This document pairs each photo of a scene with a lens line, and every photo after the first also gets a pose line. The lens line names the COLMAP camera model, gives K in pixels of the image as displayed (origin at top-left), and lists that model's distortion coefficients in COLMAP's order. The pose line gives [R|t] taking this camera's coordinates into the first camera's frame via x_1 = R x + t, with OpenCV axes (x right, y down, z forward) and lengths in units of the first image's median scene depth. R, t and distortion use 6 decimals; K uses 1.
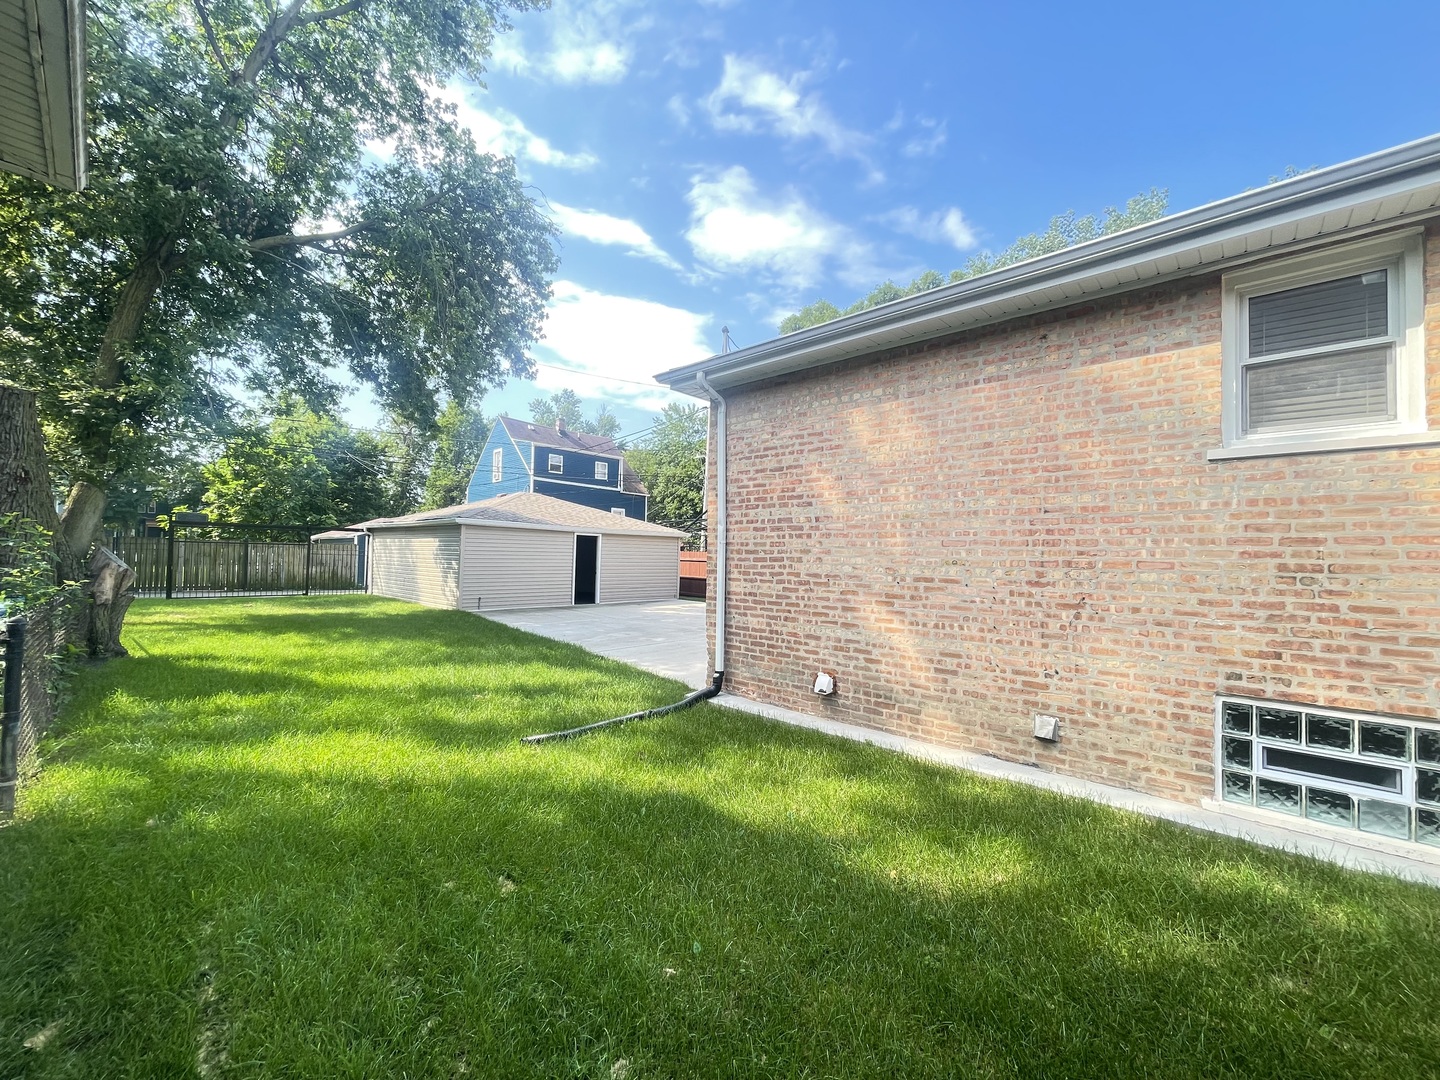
lens RADIAL K [[582.1, 0, 766.5], [0, 582.1, 548.8], [0, 0, 1]] dist [-0.006424, 0.002617]
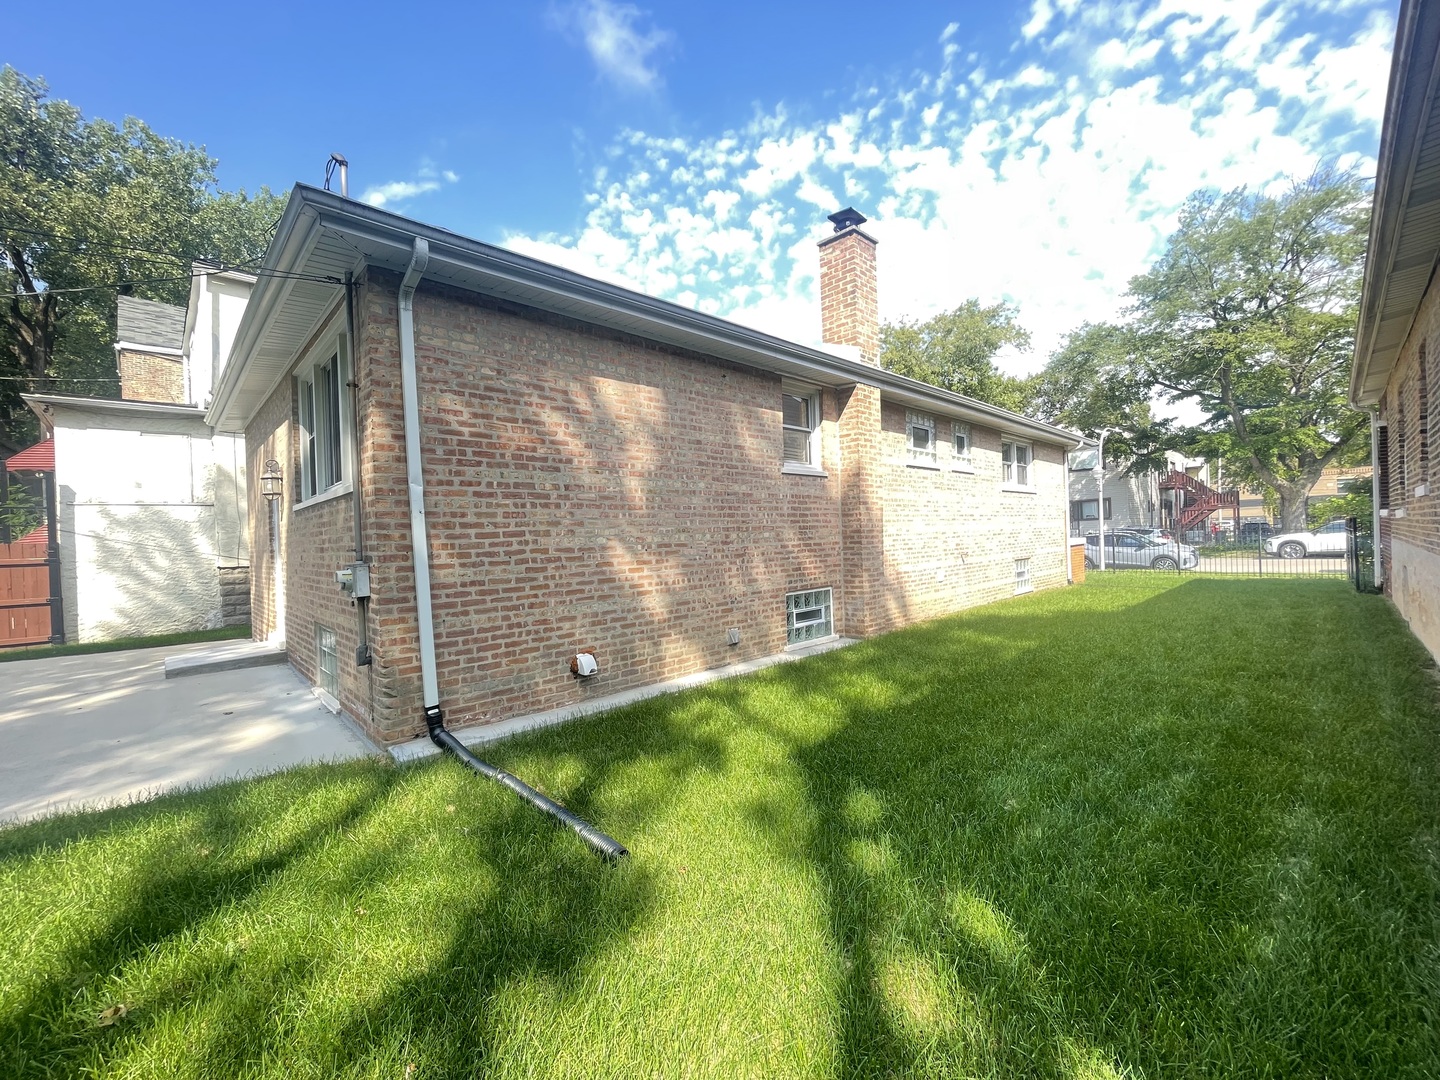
lens RADIAL K [[582.1, 0, 714.7], [0, 582.1, 545.0], [0, 0, 1]] dist [-0.006424, 0.002617]
pose [[0.090146, -0.037865, 0.995209, -0.781752], [0.014510, 0.999221, 0.036703, 0.008214], [-0.995823, 0.011132, 0.090625, 0.684185]]
